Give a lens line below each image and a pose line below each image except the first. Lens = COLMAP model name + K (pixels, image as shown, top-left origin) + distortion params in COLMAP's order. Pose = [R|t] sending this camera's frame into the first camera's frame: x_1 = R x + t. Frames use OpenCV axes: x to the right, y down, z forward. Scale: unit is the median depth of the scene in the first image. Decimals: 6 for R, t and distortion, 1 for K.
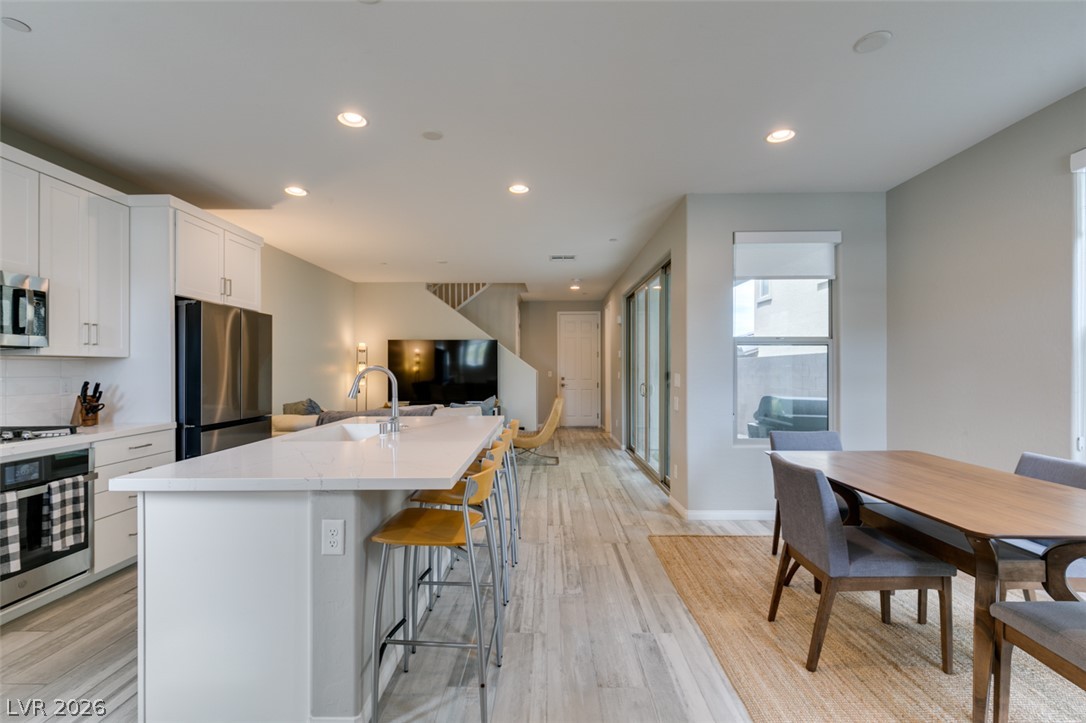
lens RADIAL K [[482.2, 0, 541.2], [0, 482.2, 366.2], [0, 0, 1]] dist [-0.000349, -0.000194]
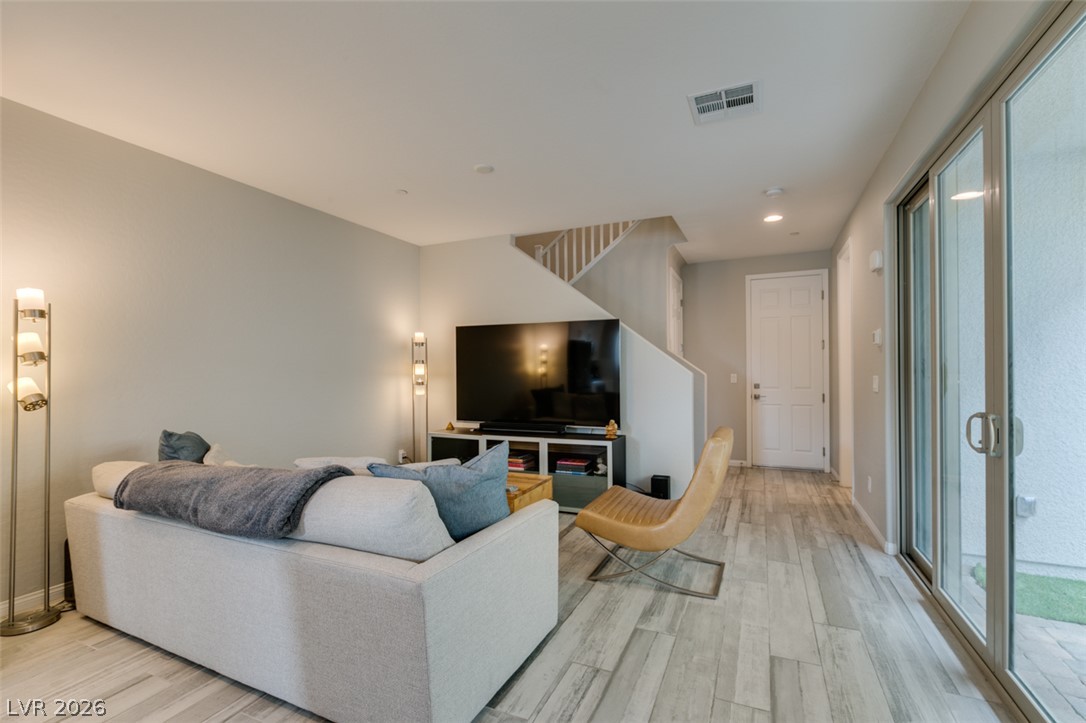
lens RADIAL K [[485.1, 0, 540.6], [0, 485.1, 366.8], [0, 0, 1]] dist [-0.001627, -0.000817]
pose [[0.916187, -0.005824, -0.400710, 0.111460], [0.005194, 0.999983, -0.002658, 0.005067], [0.400718, 0.000354, 0.916201, 0.928724]]
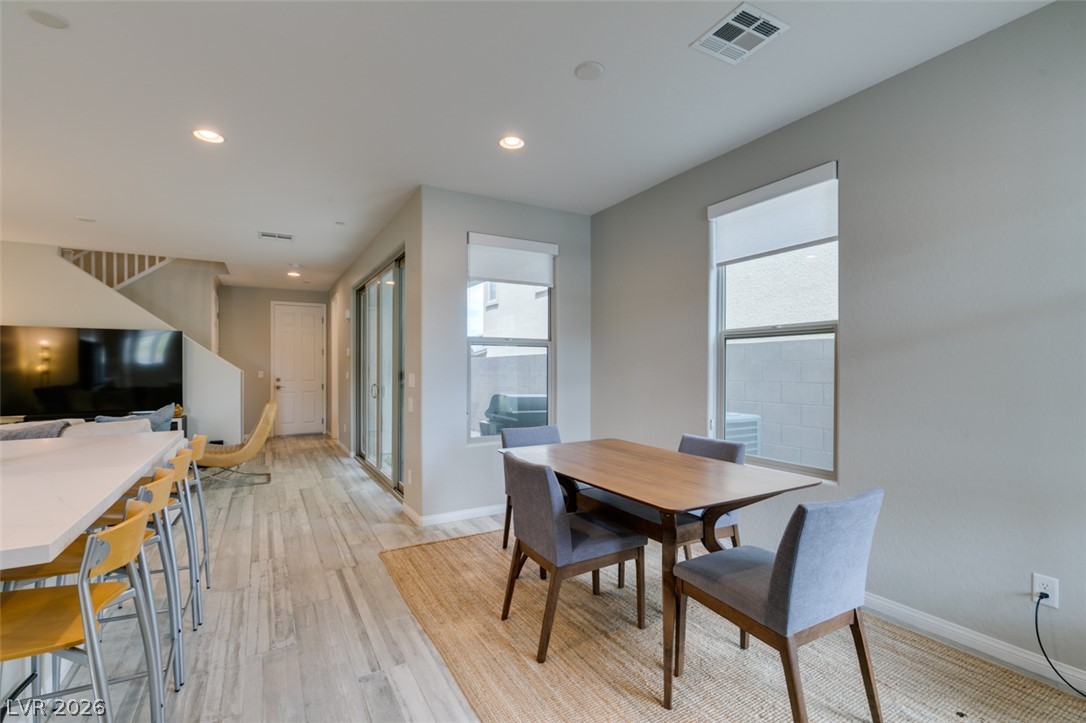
lens RADIAL K [[485.1, 0, 540.6], [0, 485.1, 366.8], [0, 0, 1]] dist [-0.001627, -0.000817]
pose [[0.859756, 0.001538, 0.510702, 0.016074], [-0.002710, 0.999995, 0.001552, 0.000206], [-0.510697, -0.002718, 0.859756, 0.060530]]
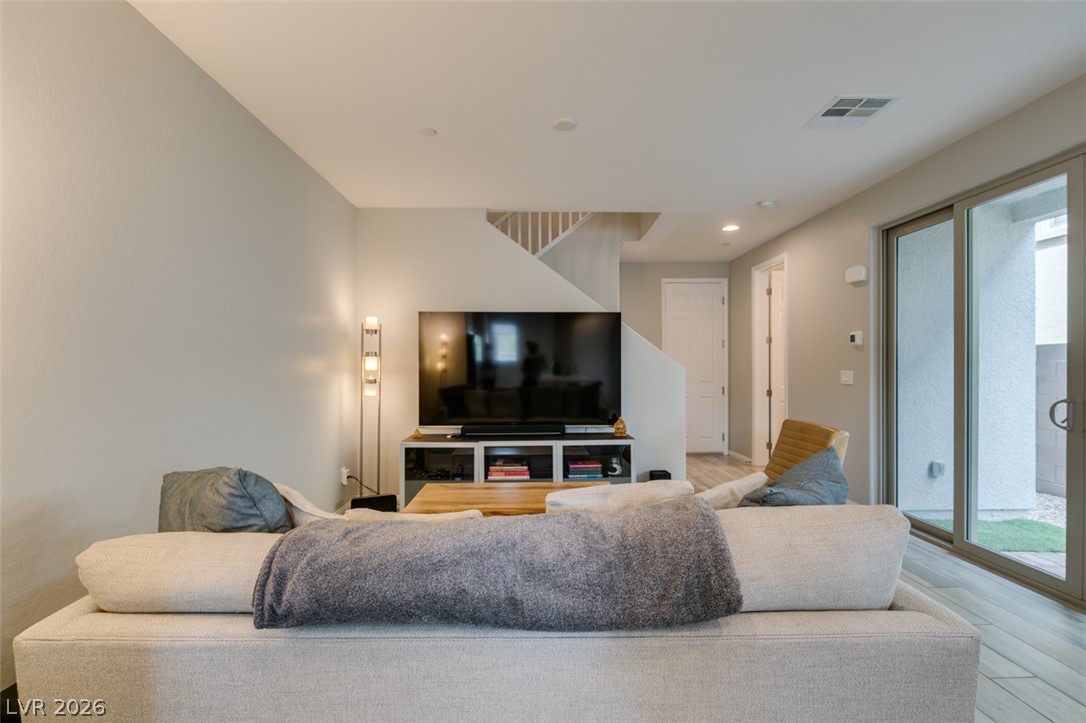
lens RADIAL K [[485.1, 0, 540.6], [0, 485.1, 366.8], [0, 0, 1]] dist [-0.001627, -0.000817]
pose [[0.999367, 0.000157, 0.035564, -0.424027], [-0.000376, 0.999981, 0.006131, 0.007433], [-0.035563, -0.006140, 0.999349, 0.953691]]
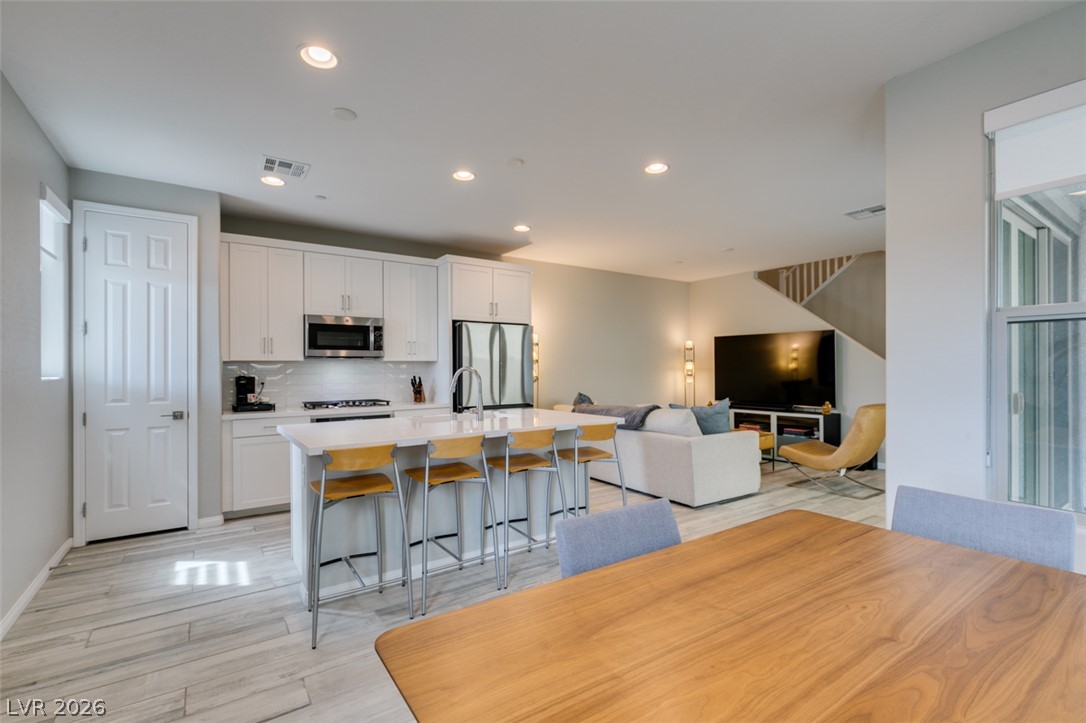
lens RADIAL K [[485.1, 0, 540.6], [0, 485.1, 366.8], [0, 0, 1]] dist [-0.001627, -0.000817]
pose [[0.578309, 0.000064, -0.815818, 0.587003], [0.007354, 0.999959, 0.005292, -0.004147], [0.815784, -0.009060, 0.578285, 0.310834]]
